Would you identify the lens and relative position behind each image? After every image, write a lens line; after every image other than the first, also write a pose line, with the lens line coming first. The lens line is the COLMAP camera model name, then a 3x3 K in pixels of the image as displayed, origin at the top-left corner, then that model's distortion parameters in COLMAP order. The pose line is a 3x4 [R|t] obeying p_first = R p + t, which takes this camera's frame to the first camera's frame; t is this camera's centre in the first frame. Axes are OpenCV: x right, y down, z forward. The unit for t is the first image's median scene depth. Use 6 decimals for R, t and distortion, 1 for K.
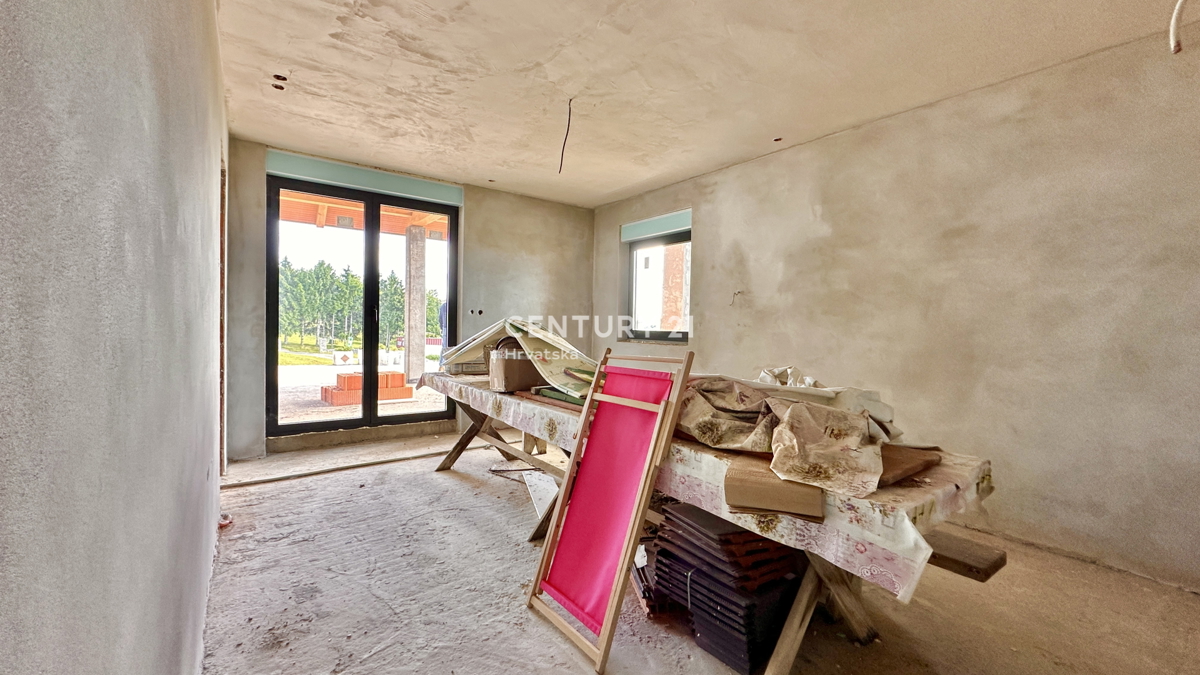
lens RADIAL K [[482.2, 0, 600.0], [0, 482.2, 337.5], [0, 0, 1]] dist [-0.001101, -0.000119]
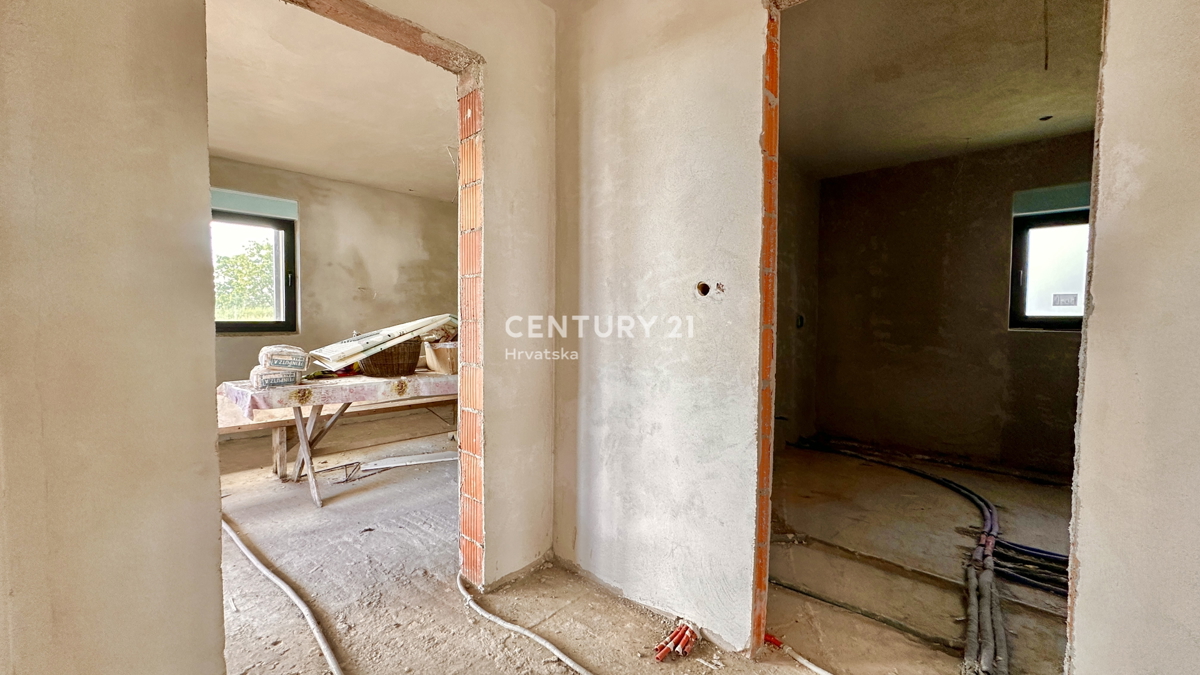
lens RADIAL K [[482.2, 0, 600.0], [0, 482.2, 337.5], [0, 0, 1]] dist [-0.001101, -0.000119]
pose [[-0.188455, -0.063937, 0.979998, -1.209891], [0.011559, 0.997665, 0.067312, -0.049300], [-0.982014, 0.024013, -0.187276, 0.707604]]
